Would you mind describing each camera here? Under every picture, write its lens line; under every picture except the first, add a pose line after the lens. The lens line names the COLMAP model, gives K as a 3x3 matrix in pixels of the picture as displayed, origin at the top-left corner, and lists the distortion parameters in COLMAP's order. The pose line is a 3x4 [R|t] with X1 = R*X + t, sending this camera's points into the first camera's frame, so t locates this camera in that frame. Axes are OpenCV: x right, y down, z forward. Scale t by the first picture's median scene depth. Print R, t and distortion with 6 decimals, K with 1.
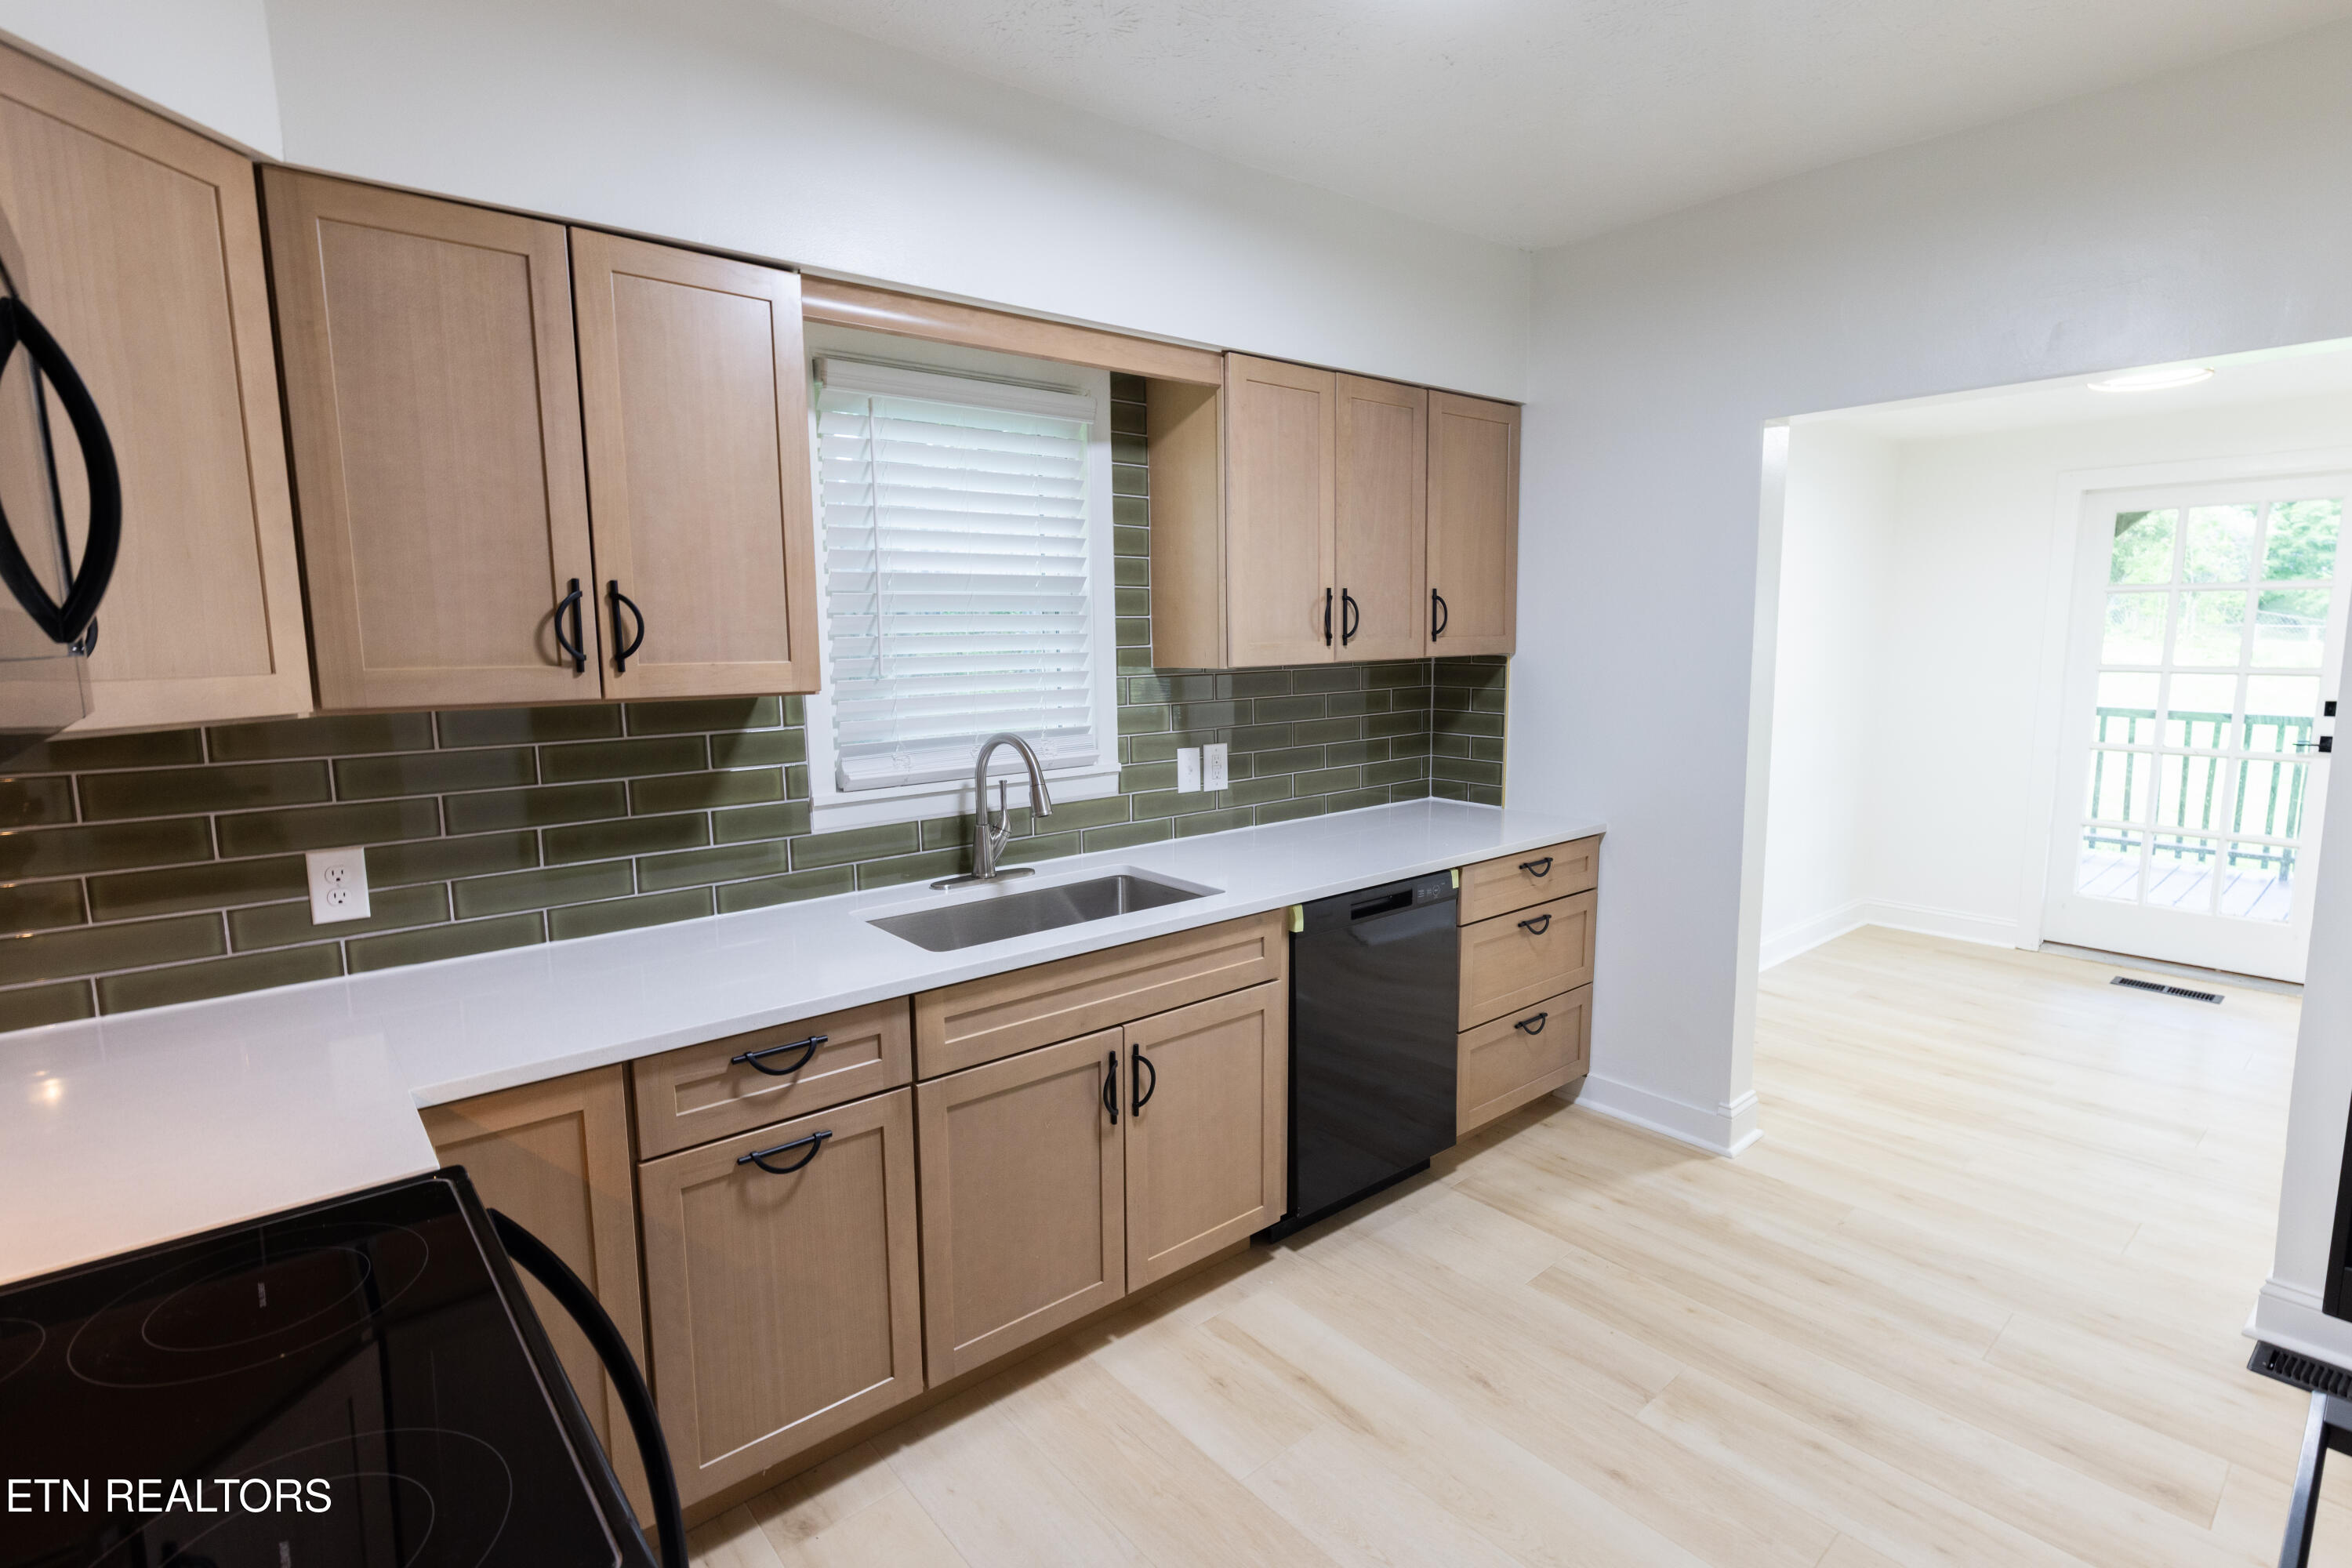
lens RADIAL K [[1148.6, 0, 1168.1], [0, 1148.6, 785.7], [0, 0, 1]] dist [0.001364, -0.000778]
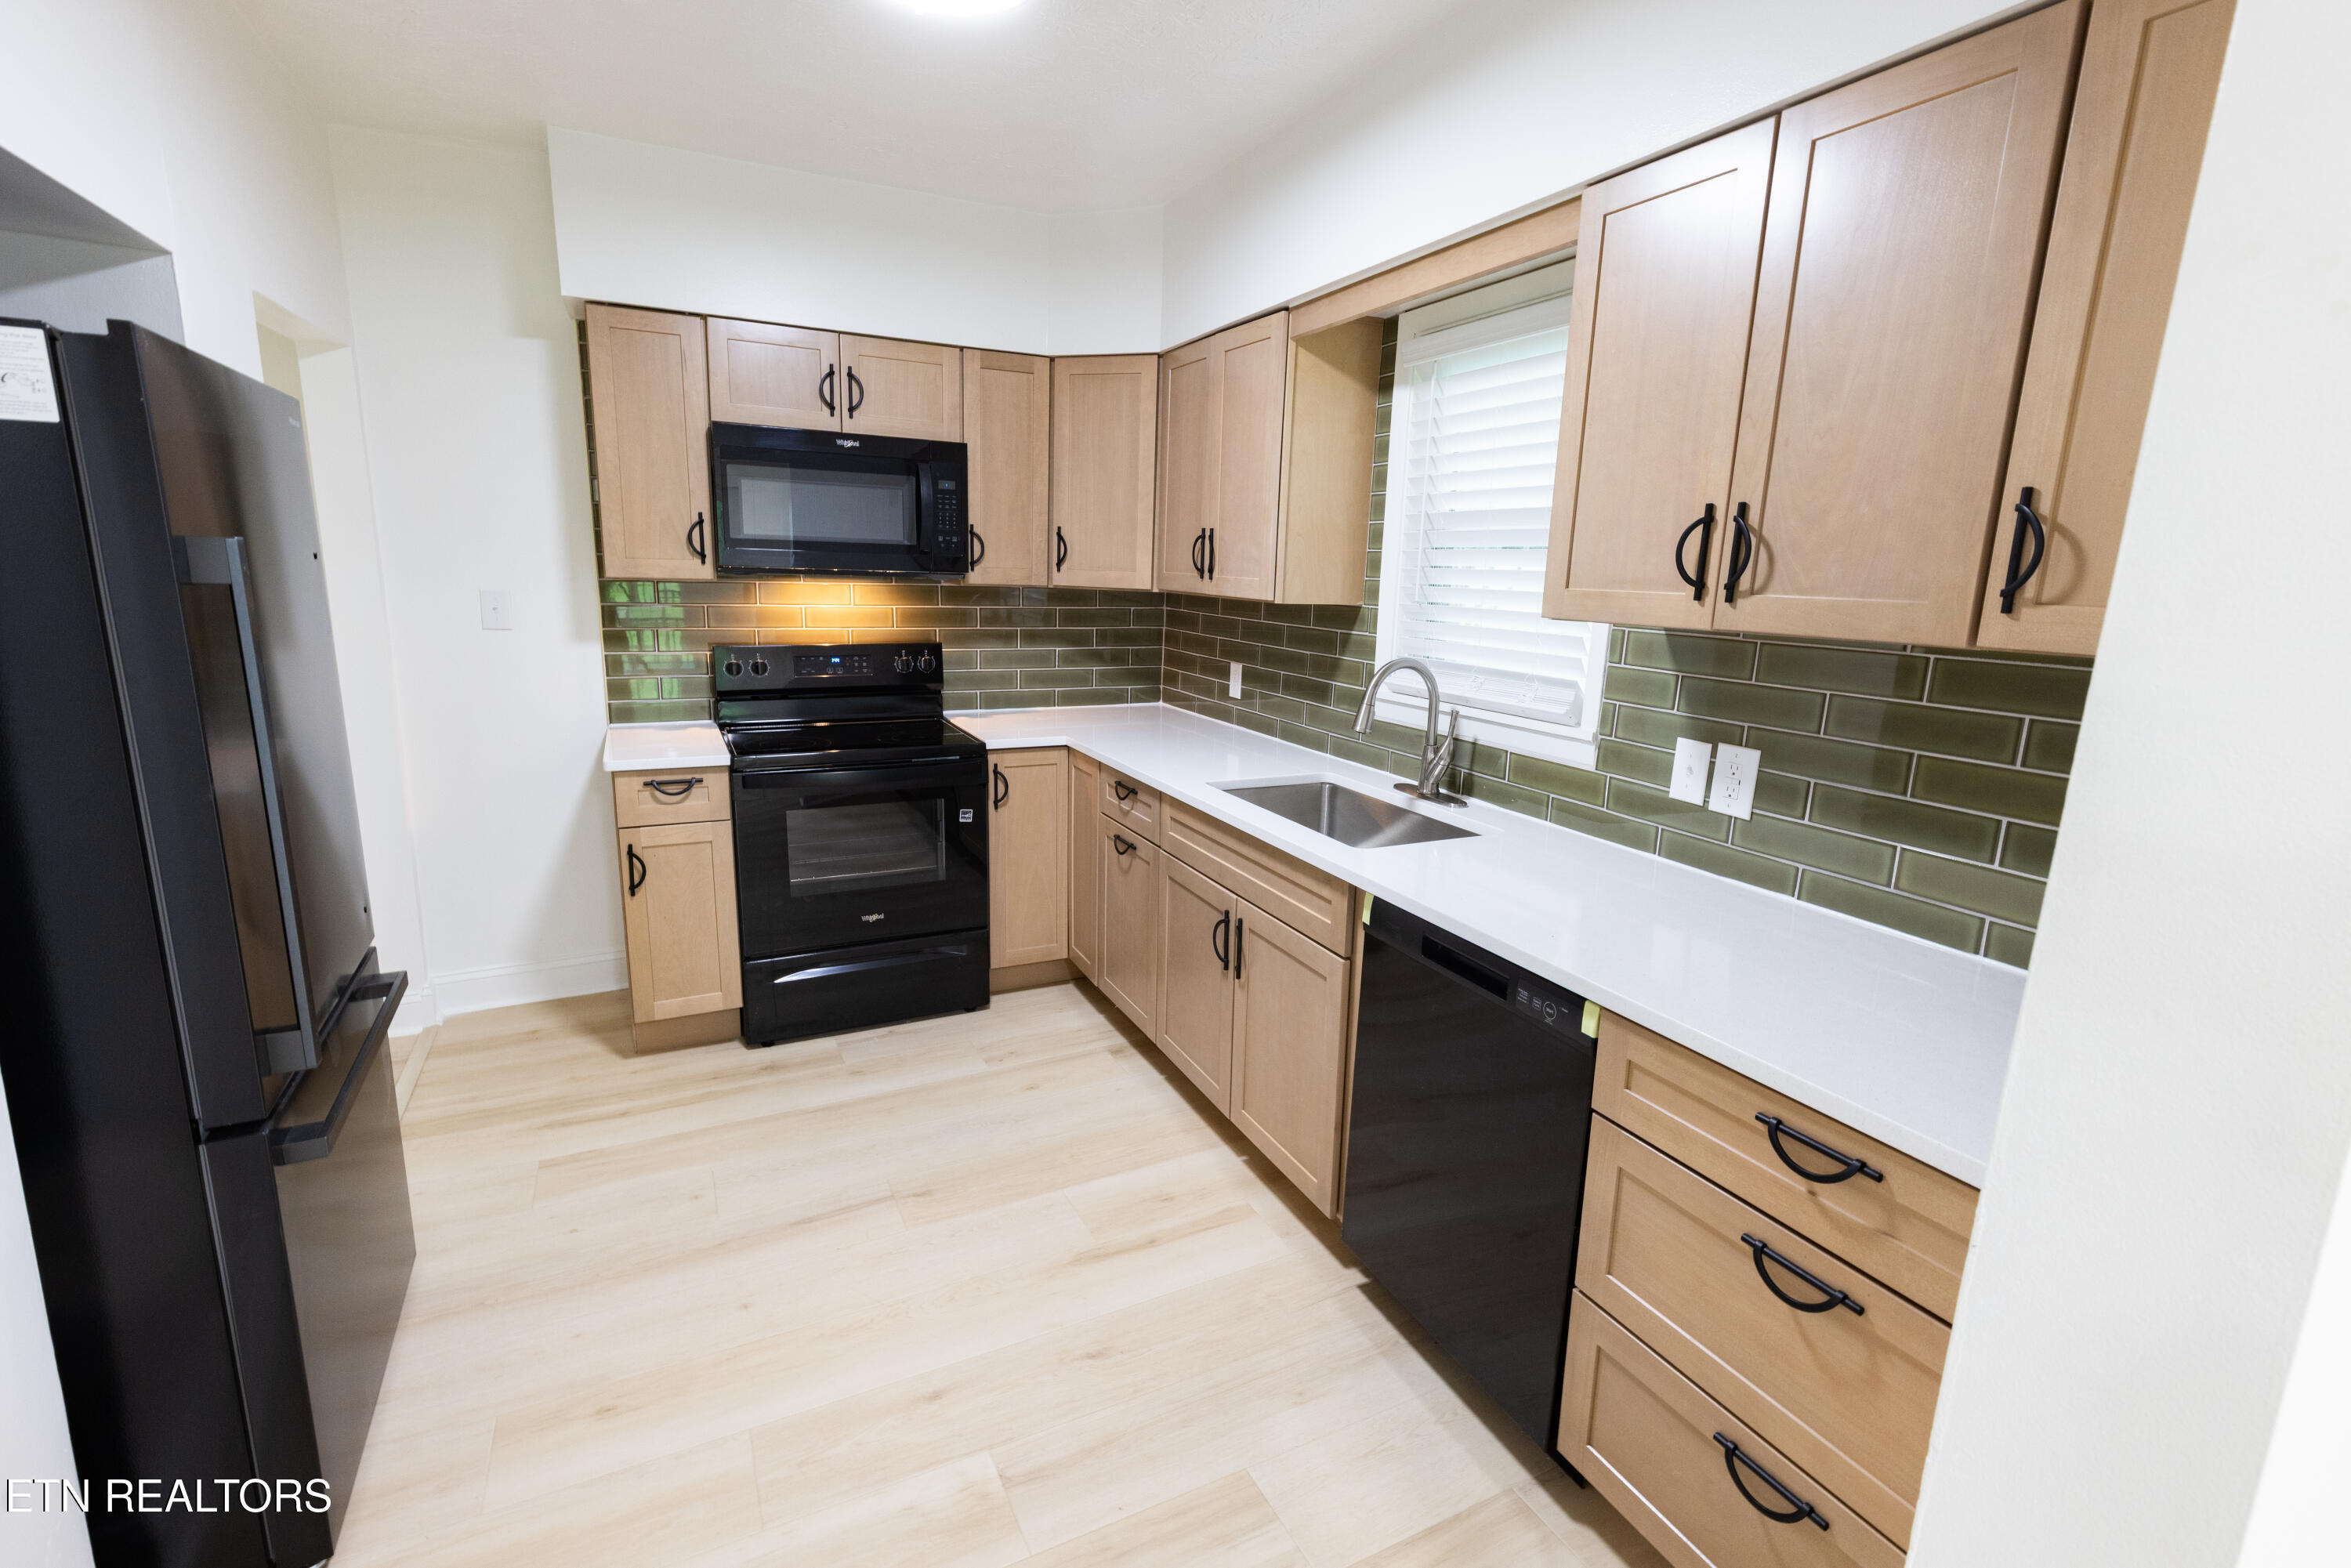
lens RADIAL K [[1064.1, 0, 1175.5], [0, 1064.1, 784.0], [0, 0, 1]] dist [0.003684, -0.000095]
pose [[-0.251352, 0.206207, -0.945675, 0.876731], [-0.150657, 0.956798, 0.248675, -0.147766], [0.956099, 0.204977, -0.209426, 1.010401]]
